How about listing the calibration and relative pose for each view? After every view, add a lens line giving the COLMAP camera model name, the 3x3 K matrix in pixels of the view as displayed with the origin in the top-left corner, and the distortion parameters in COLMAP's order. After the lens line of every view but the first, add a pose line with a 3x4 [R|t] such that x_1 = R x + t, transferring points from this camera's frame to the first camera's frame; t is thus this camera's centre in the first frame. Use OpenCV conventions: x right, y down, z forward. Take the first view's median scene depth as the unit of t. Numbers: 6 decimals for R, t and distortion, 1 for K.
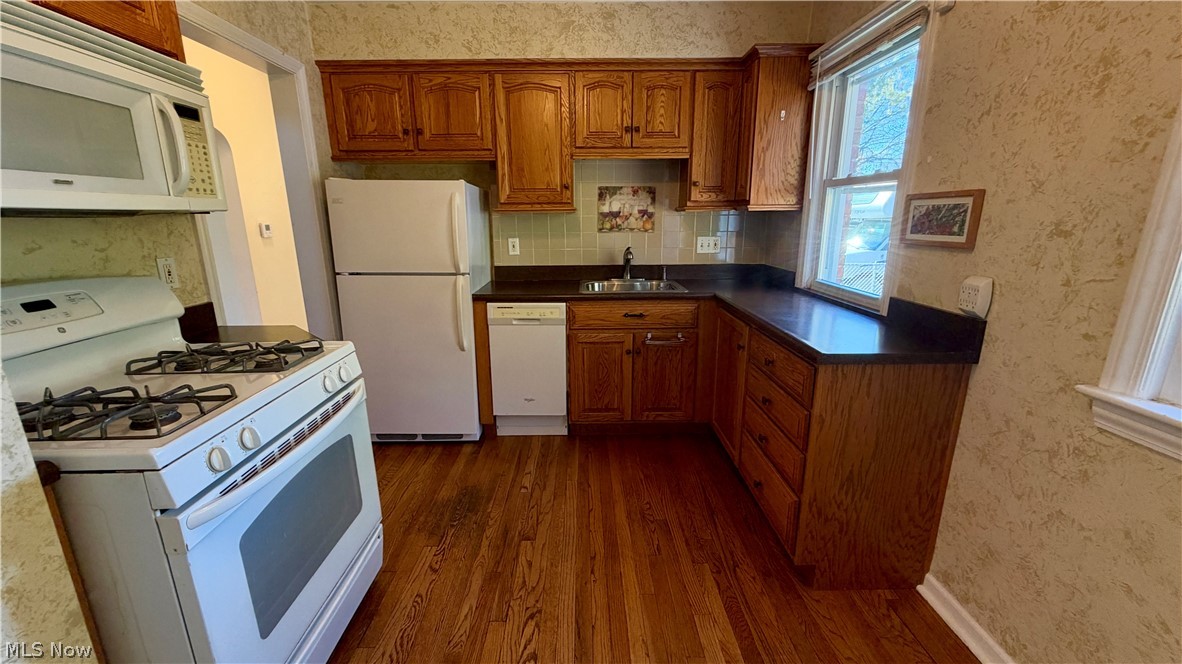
lens RADIAL K [[470.8, 0, 587.3], [0, 470.8, 333.9], [0, 0, 1]] dist [-0.000878, 0.000201]
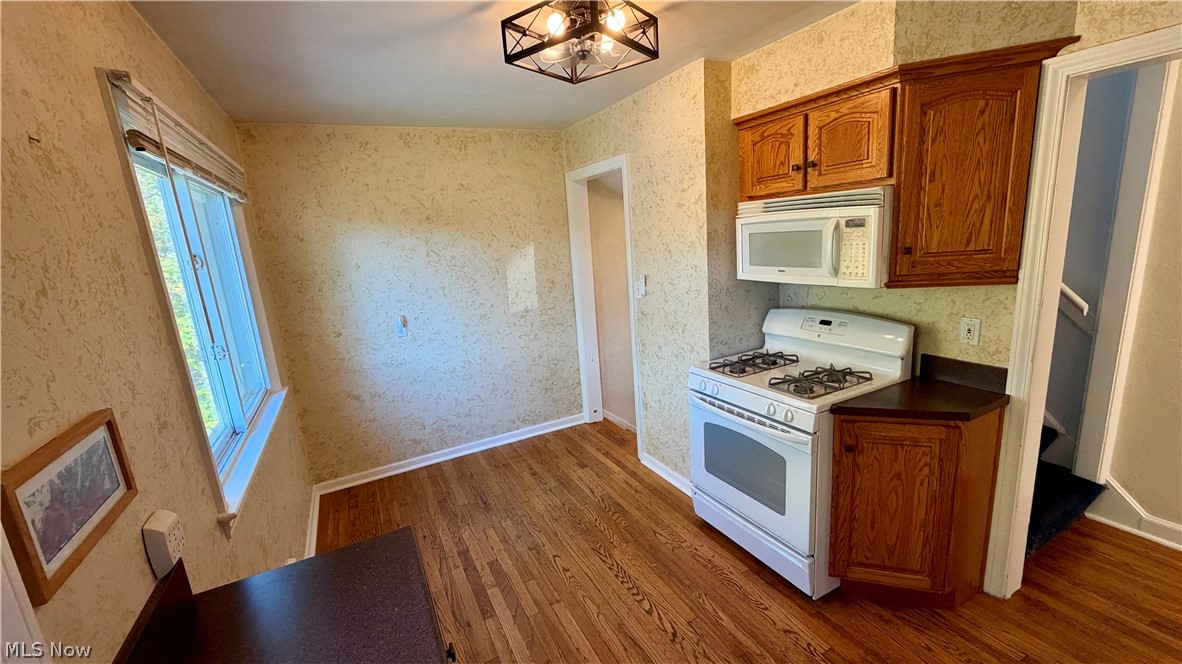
lens RADIAL K [[470.8, 0, 585.3], [0, 470.8, 334.4], [0, 0, 1]] dist [-0.000878, 0.000201]
pose [[-0.889735, 0.166843, -0.424895, 0.322828], [-0.030785, 0.906761, 0.420521, -0.413836], [0.455439, 0.387232, -0.801640, 1.068087]]
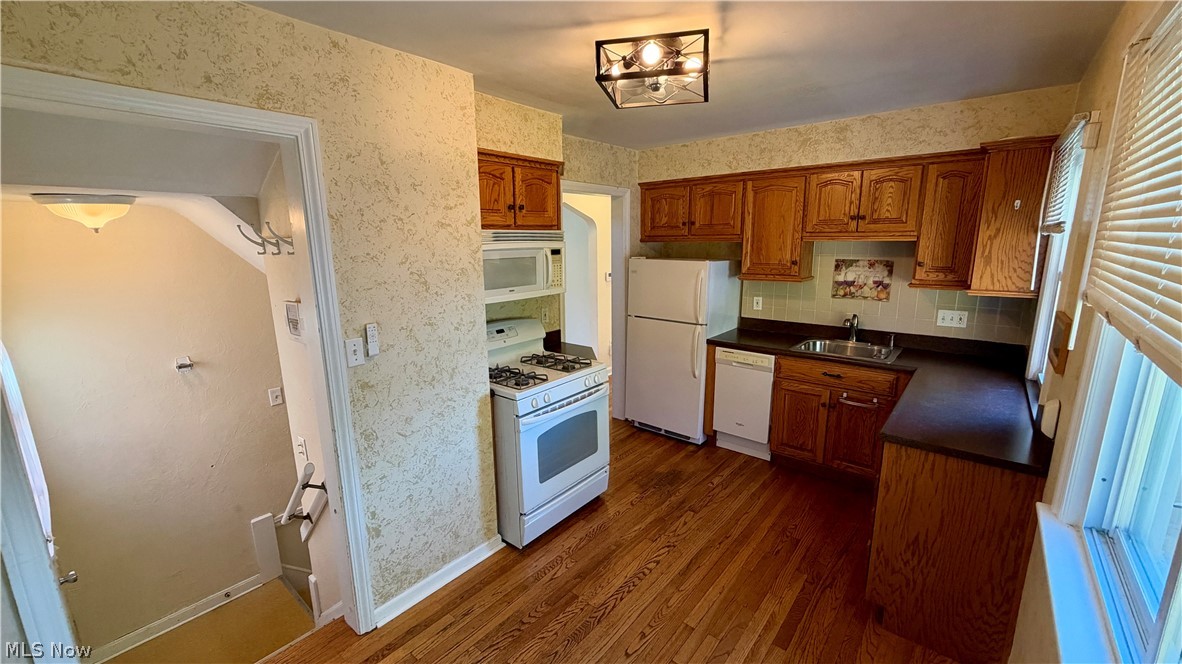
lens RADIAL K [[470.8, 0, 587.0], [0, 470.8, 334.3], [0, 0, 1]] dist [-0.000878, 0.000201]
pose [[0.760507, 0.128474, -0.636493, 0.418278], [-0.150132, 0.988461, 0.020133, -0.081674], [0.631735, 0.080247, 0.771020, -0.343003]]
